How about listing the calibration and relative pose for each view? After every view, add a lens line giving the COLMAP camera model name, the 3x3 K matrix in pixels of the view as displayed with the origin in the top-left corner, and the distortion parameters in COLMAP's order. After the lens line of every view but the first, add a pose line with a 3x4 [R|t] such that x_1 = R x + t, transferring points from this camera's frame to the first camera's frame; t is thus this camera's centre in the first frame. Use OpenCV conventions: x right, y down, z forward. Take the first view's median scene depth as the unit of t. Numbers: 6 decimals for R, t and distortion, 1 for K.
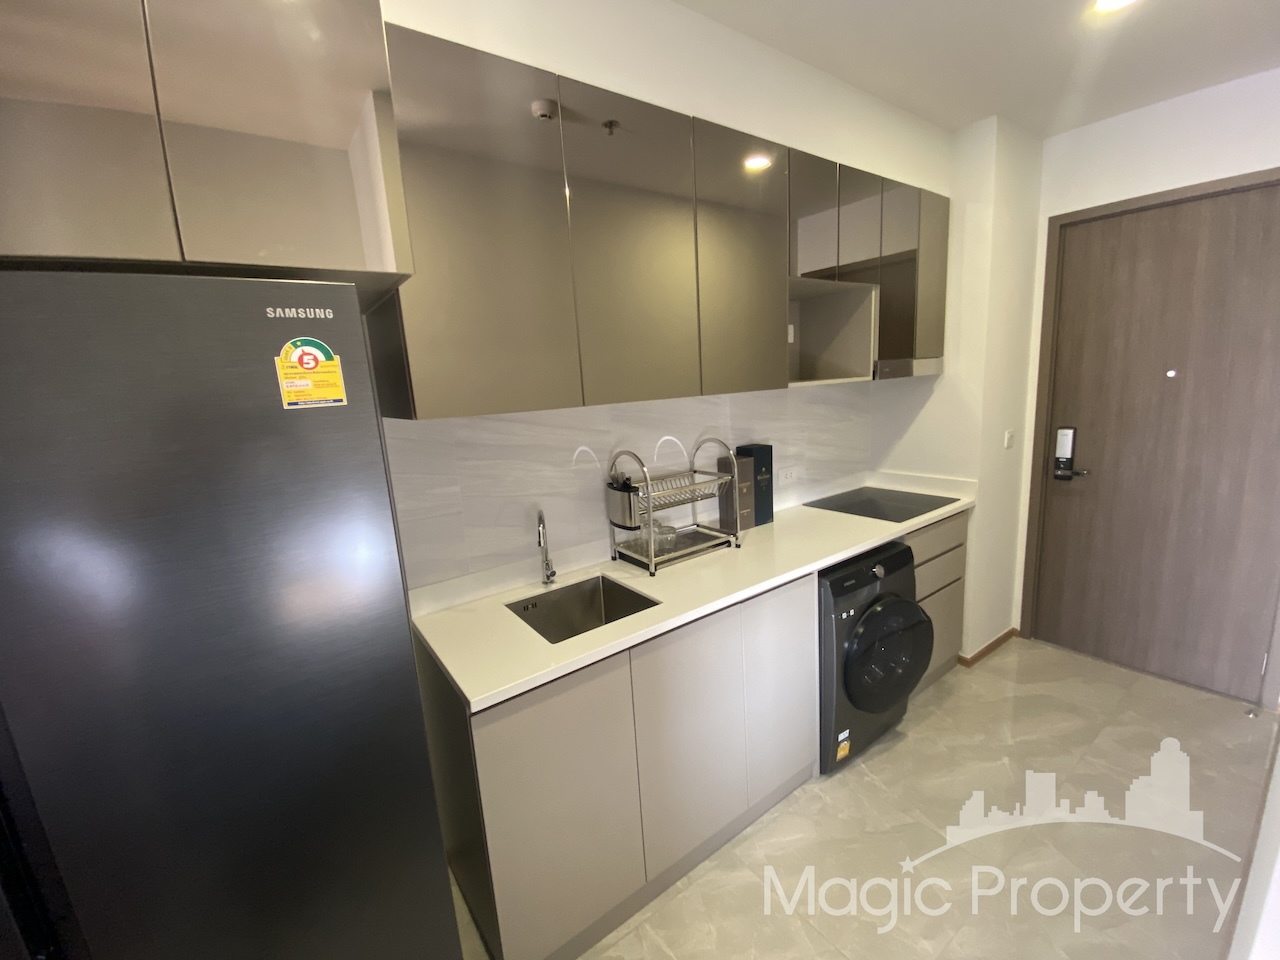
lens RADIAL K [[513.1, 0, 639.0], [0, 513.1, 476.5], [0, 0, 1]] dist [0.029328, -0.027473]
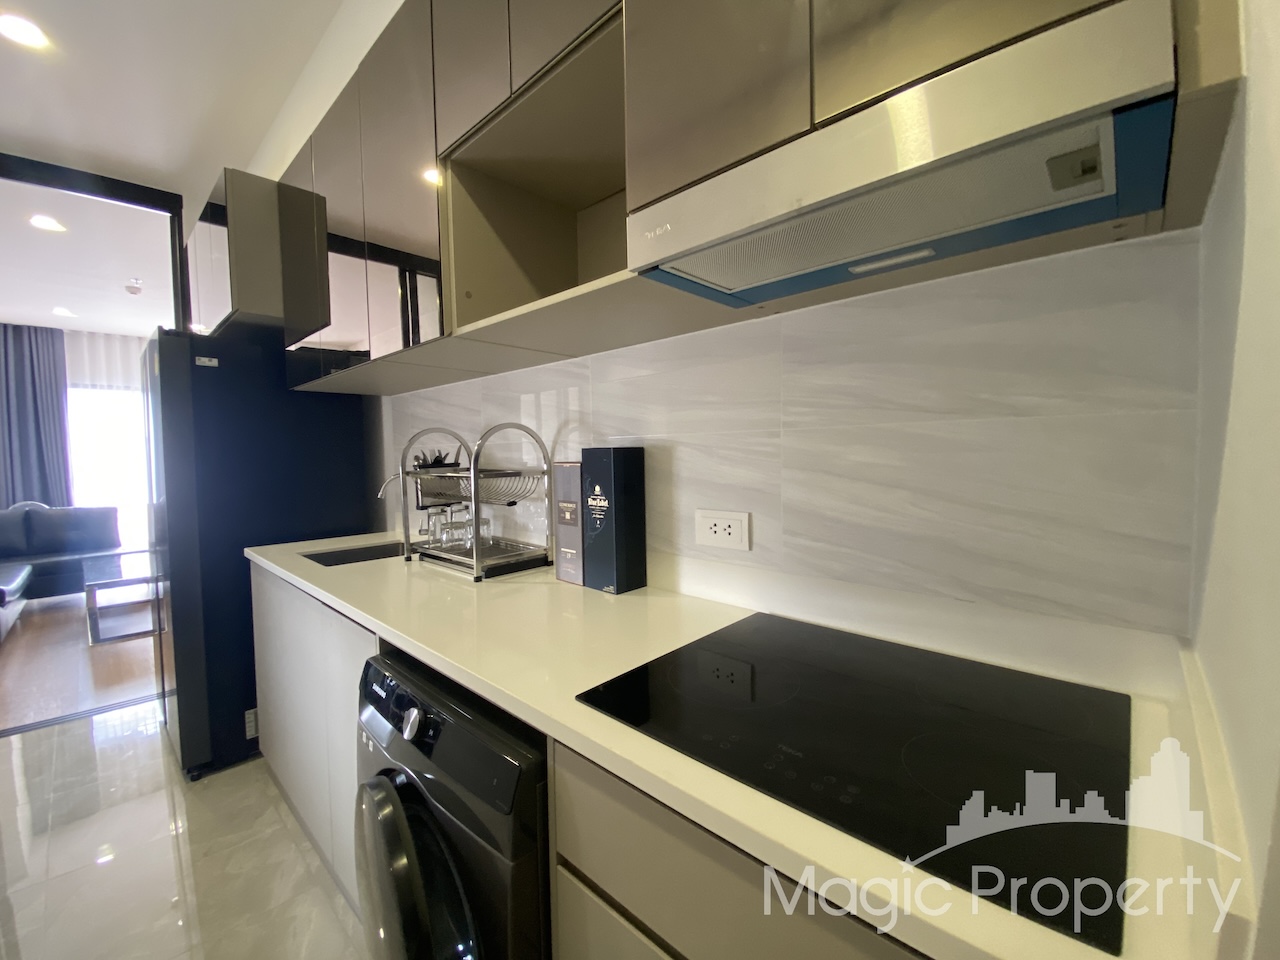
lens RADIAL K [[513.1, 0, 639.0], [0, 513.1, 476.5], [0, 0, 1]] dist [0.029328, -0.027473]
pose [[0.203767, 0.106629, -0.973195, 0.719639], [-0.170972, 0.982651, 0.071867, -0.067718], [0.963975, 0.151745, 0.218462, 0.839596]]
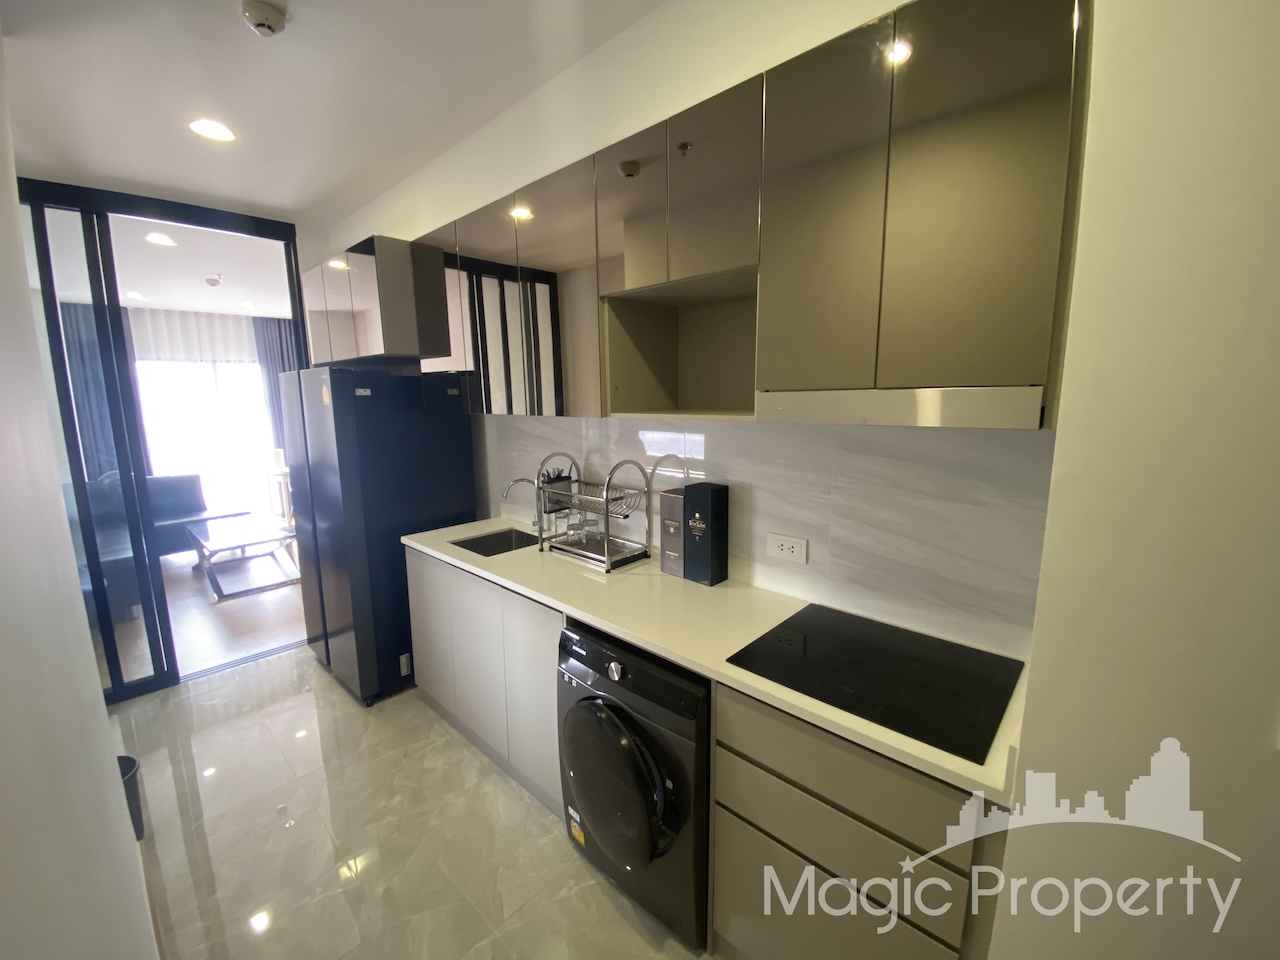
lens RADIAL K [[513.1, 0, 639.0], [0, 513.1, 476.5], [0, 0, 1]] dist [0.029328, -0.027473]
pose [[0.200074, 0.213116, -0.956322, 0.897476], [-0.172788, 0.968434, 0.179665, -0.184789], [0.964424, 0.129295, 0.230583, 0.653194]]
